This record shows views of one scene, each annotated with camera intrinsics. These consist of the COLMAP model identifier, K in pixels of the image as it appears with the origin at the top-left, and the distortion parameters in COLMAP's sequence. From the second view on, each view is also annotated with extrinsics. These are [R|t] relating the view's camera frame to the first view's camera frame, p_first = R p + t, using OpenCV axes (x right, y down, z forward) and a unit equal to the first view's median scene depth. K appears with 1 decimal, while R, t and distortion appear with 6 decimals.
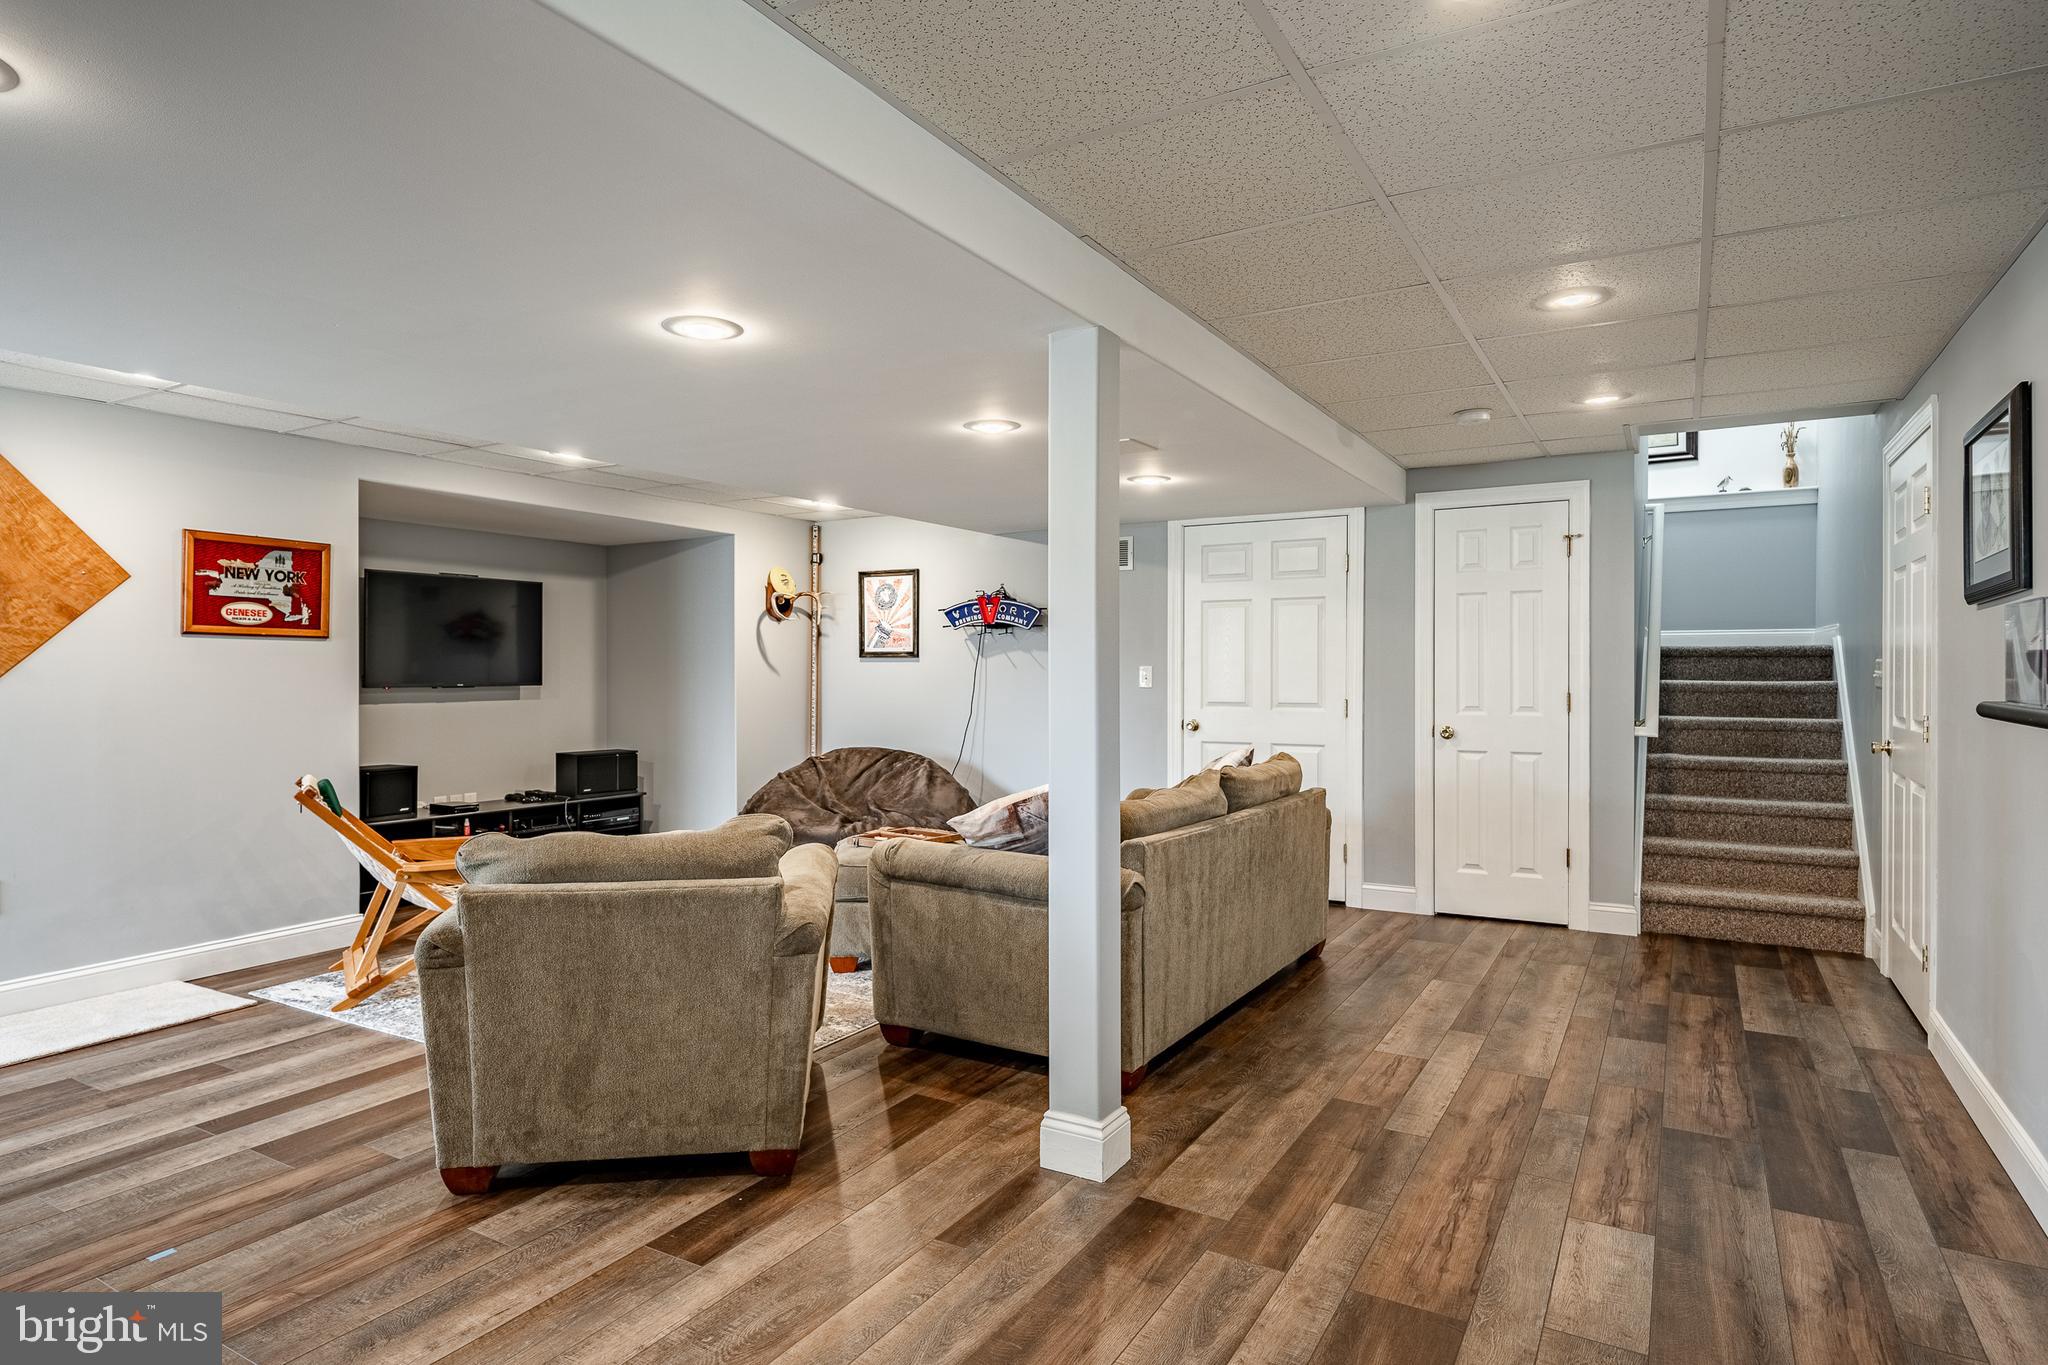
lens RADIAL K [[1122.0, 0, 1020.5], [0, 1122.0, 675.3], [0, 0, 1]] dist [0.000270, 0.000645]
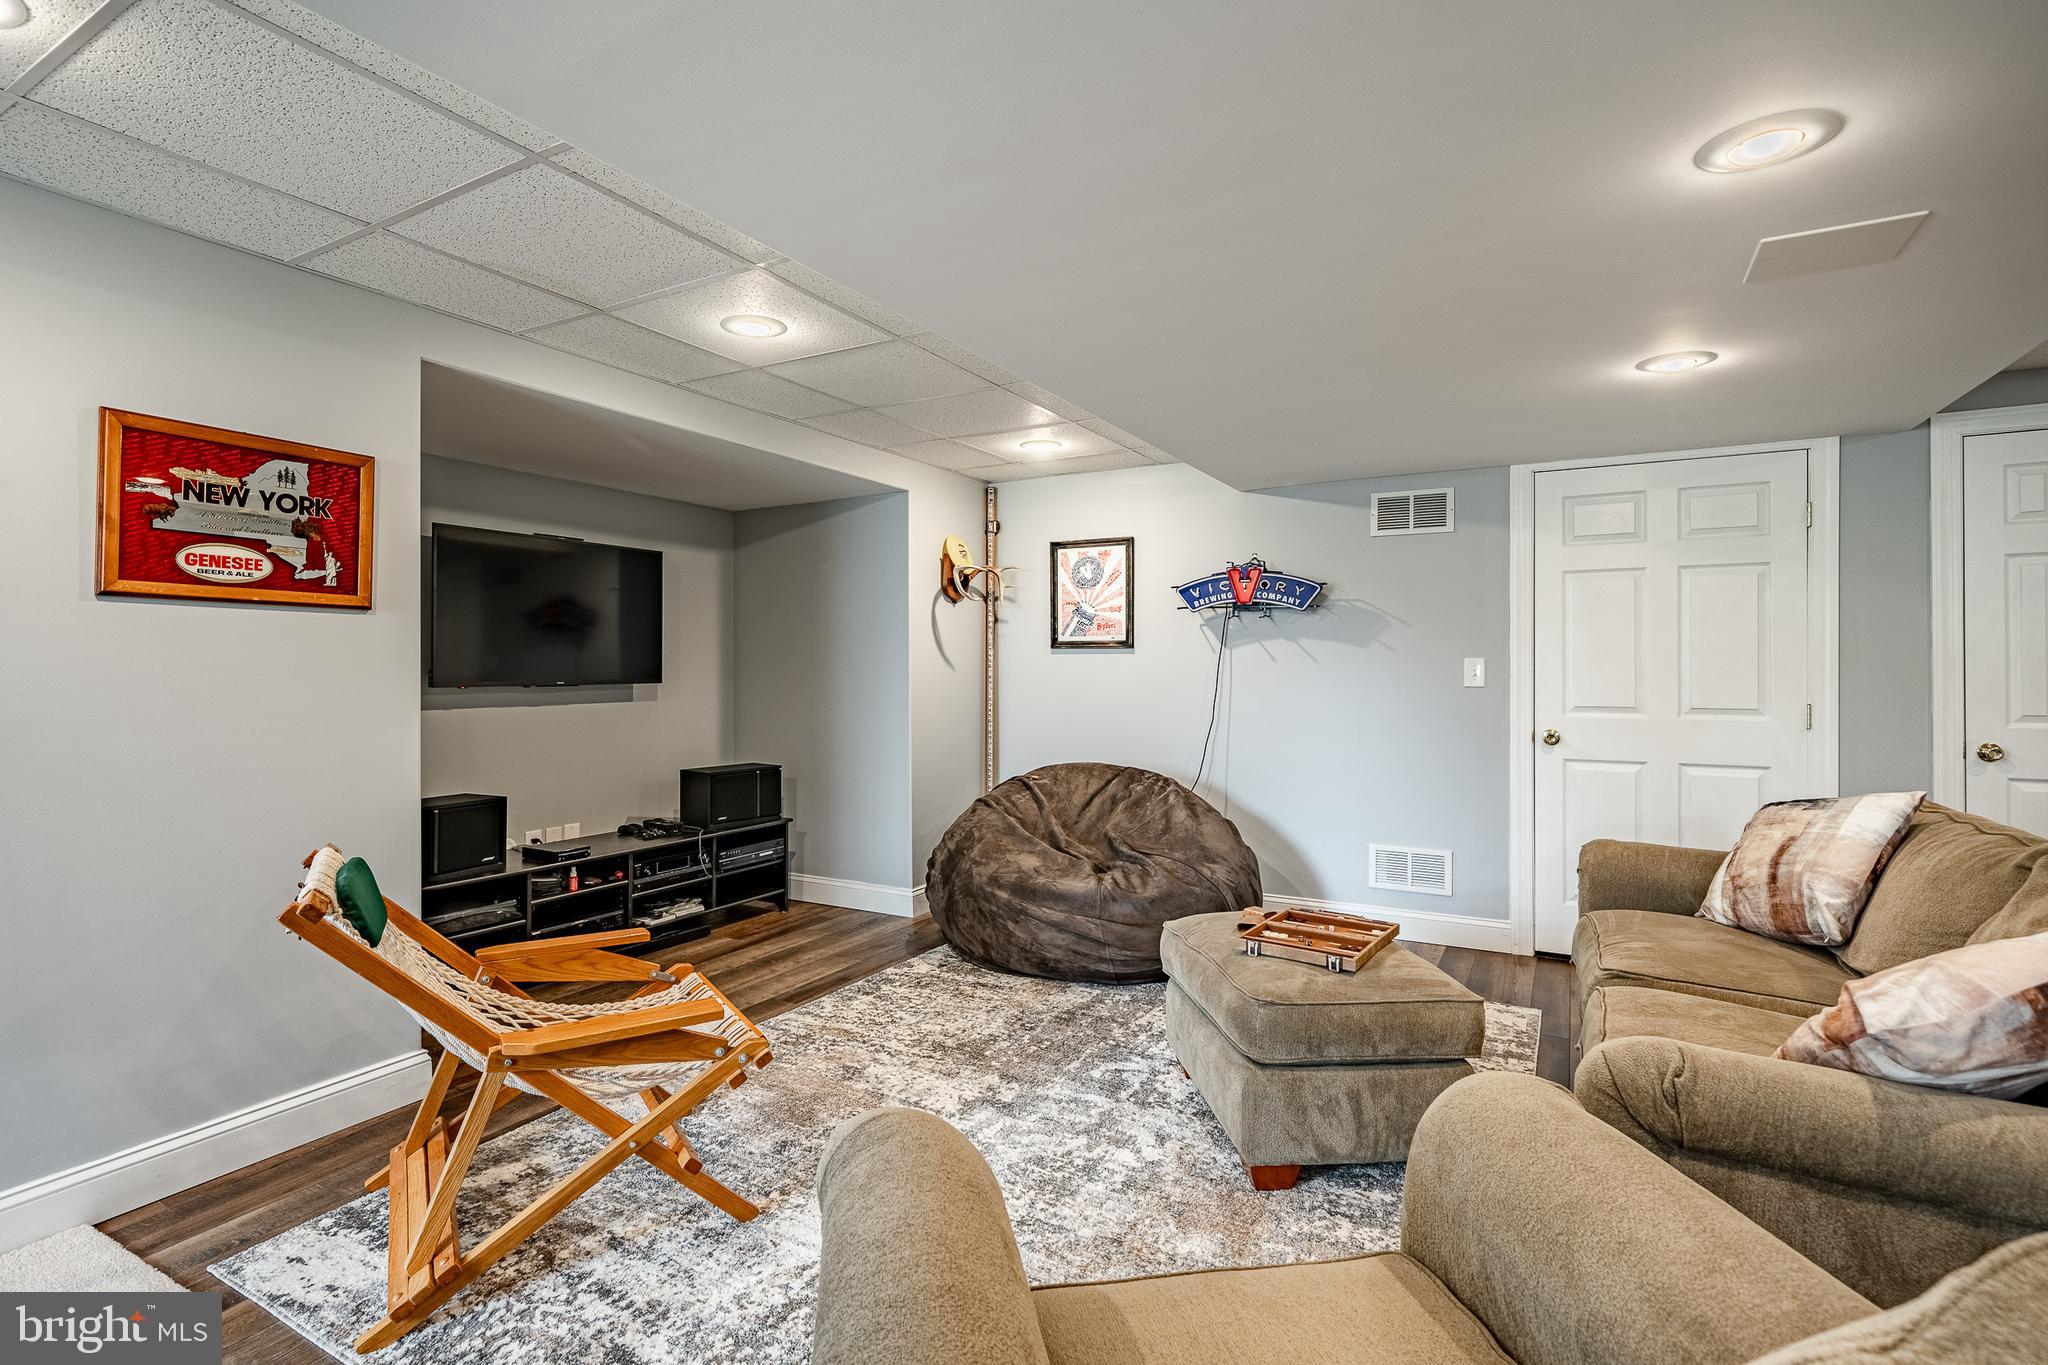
lens RADIAL K [[968.0, 0, 1026.6], [0, 968.0, 671.3], [0, 0, 1]] dist [-0.001473, -0.000997]
pose [[0.999816, 0.000420, 0.019174, -0.225748], [-0.000424, 1.000000, 0.000187, 0.000705], [-0.019174, -0.000195, 0.999816, 0.391577]]
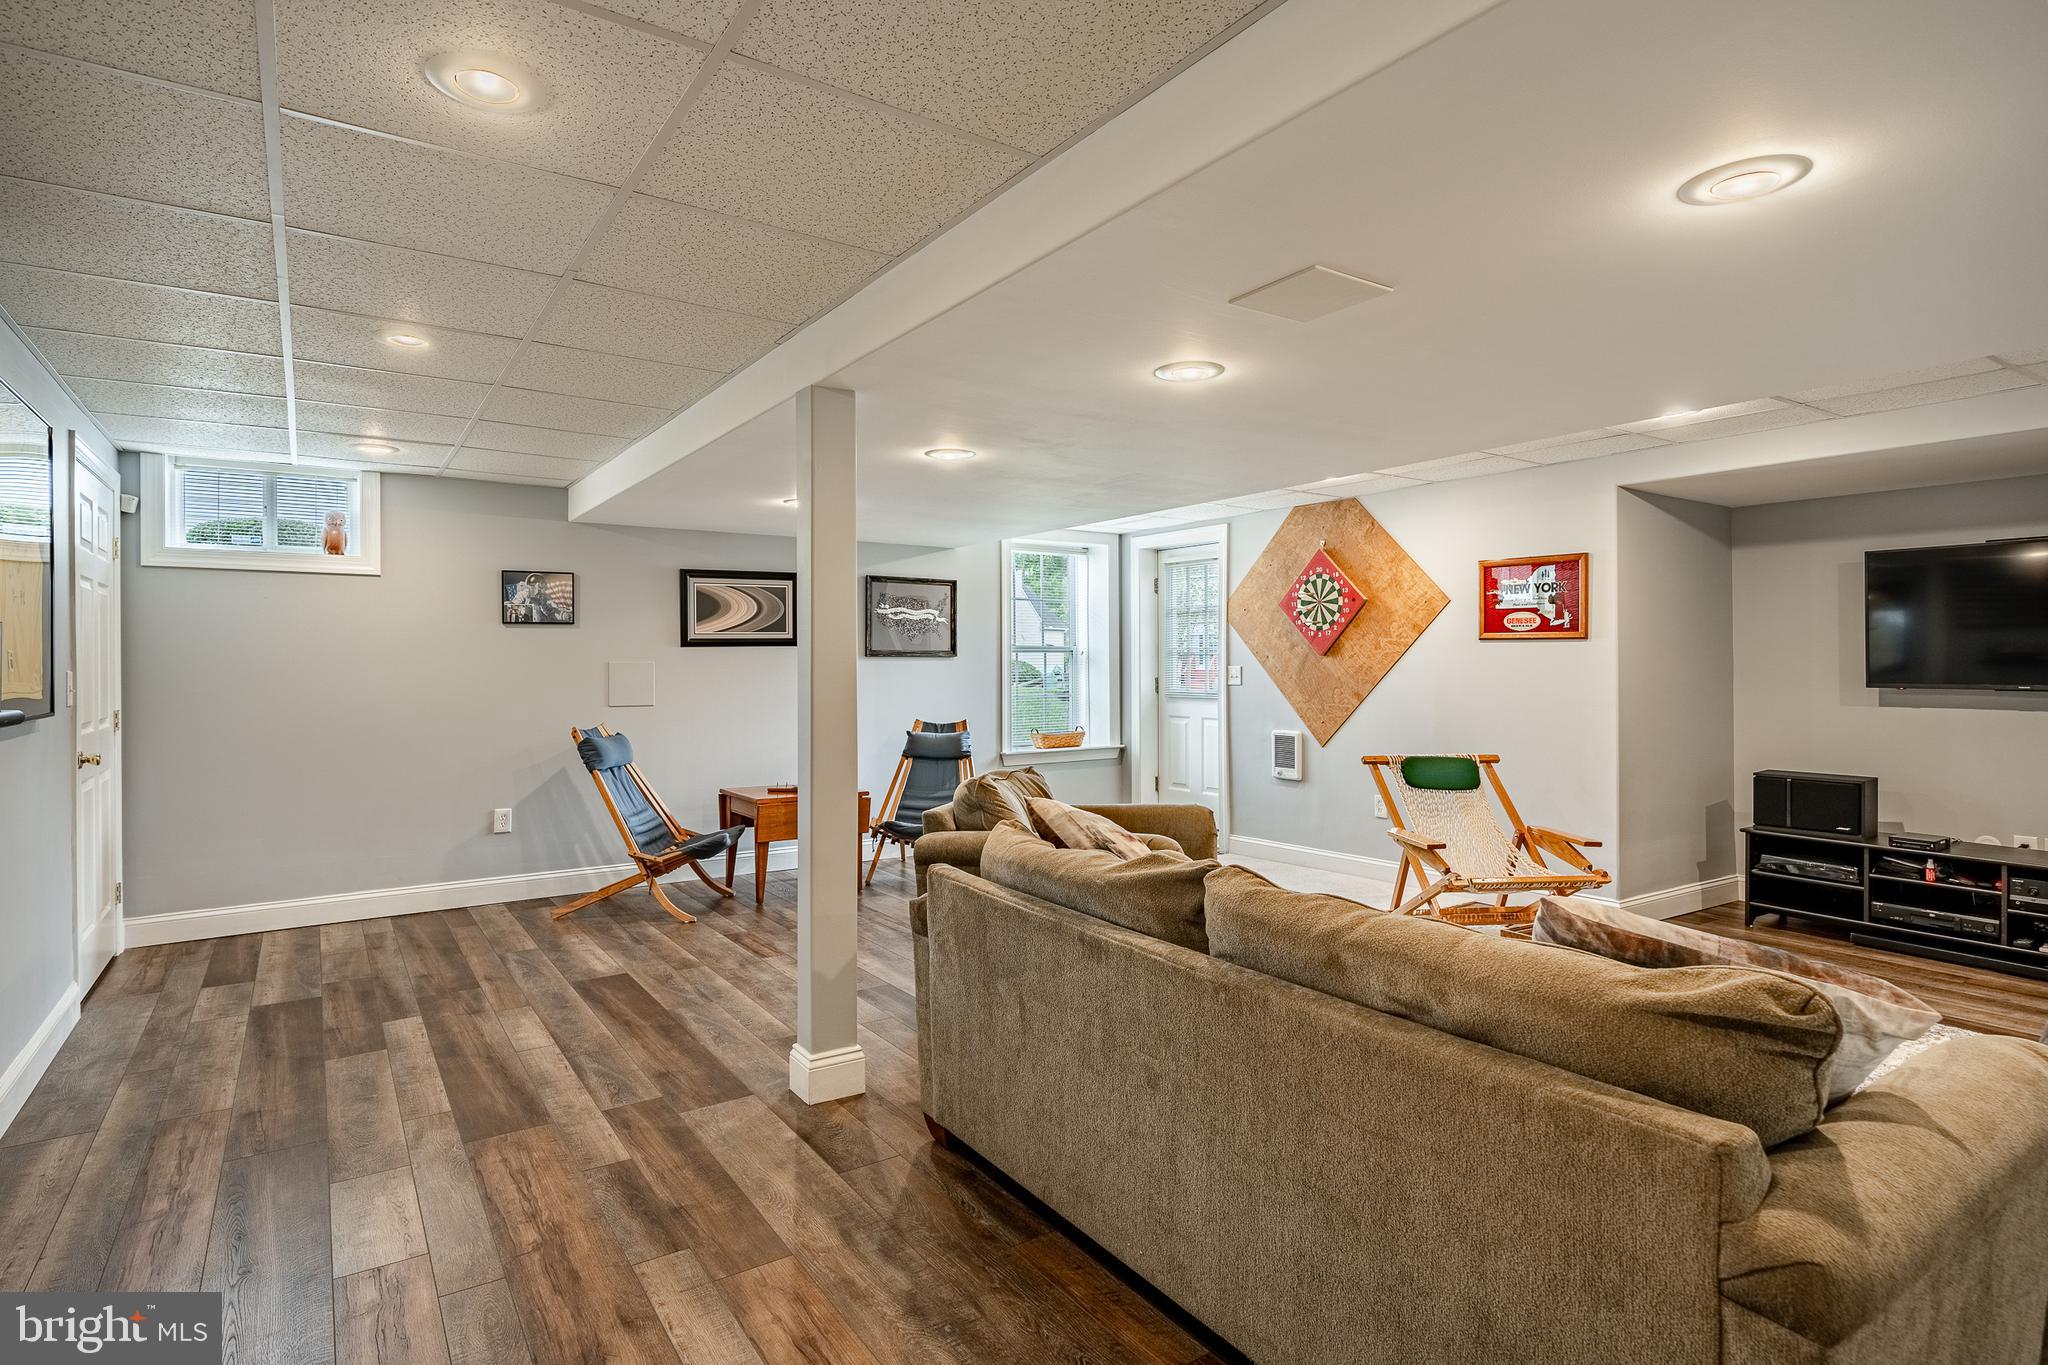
lens RADIAL K [[1062.6, 0, 1021.4], [0, 1062.6, 671.1], [0, 0, 1]] dist [0.001244, 0.000801]
pose [[-0.430525, 0.007847, -0.902544, 0.474188], [0.000011, 0.999962, 0.008688, -0.008738], [0.902578, 0.003730, -0.430509, 0.806847]]
